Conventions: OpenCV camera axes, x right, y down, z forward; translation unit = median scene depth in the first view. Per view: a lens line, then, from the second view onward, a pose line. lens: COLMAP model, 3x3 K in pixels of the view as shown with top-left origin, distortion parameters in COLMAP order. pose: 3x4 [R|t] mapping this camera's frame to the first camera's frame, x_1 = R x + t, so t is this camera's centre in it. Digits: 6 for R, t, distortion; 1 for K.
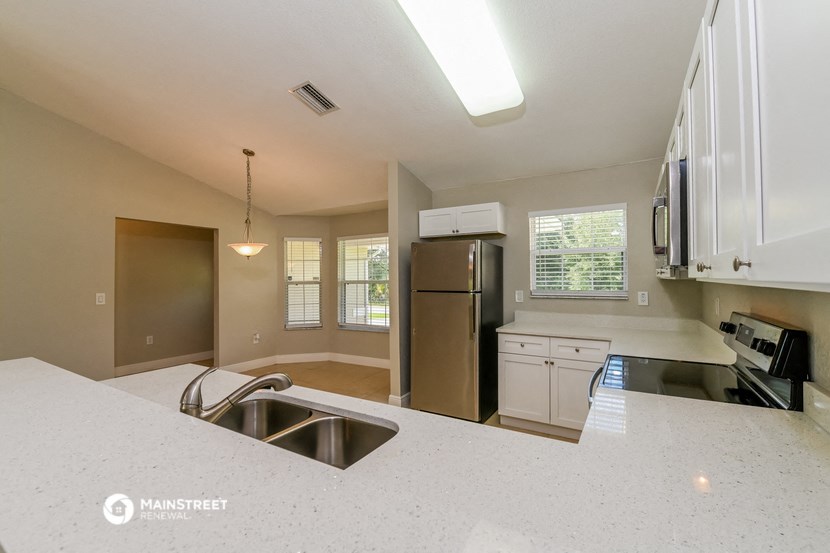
lens RADIAL K [[359.5, 0, 417.4], [0, 359.5, 273.7], [0, 0, 1]] dist [-0.000840, -0.000977]
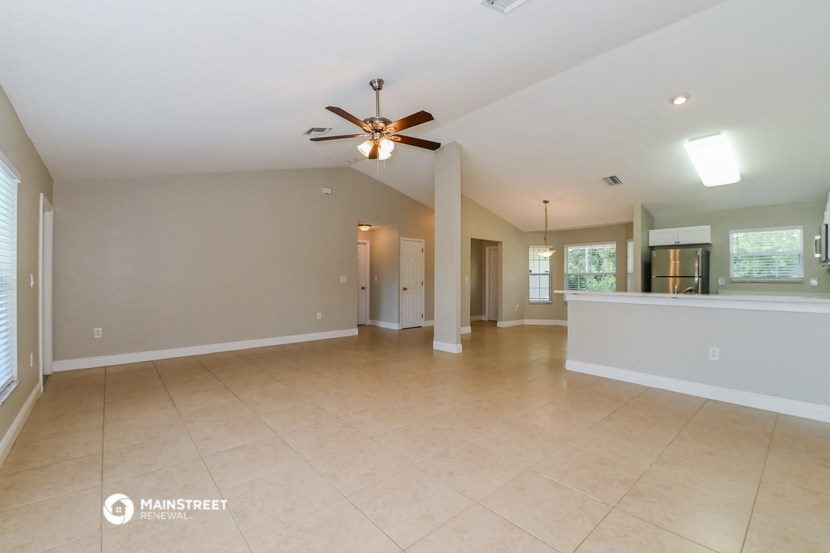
lens RADIAL K [[359.5, 0, 413.5], [0, 359.5, 278.3], [0, 0, 1]] dist [-0.000840, -0.000977]
pose [[0.956849, 0.013330, -0.290278, -0.544101], [-0.010276, 0.999875, 0.012042, 0.040617], [0.290402, -0.008540, 0.956867, -0.918740]]
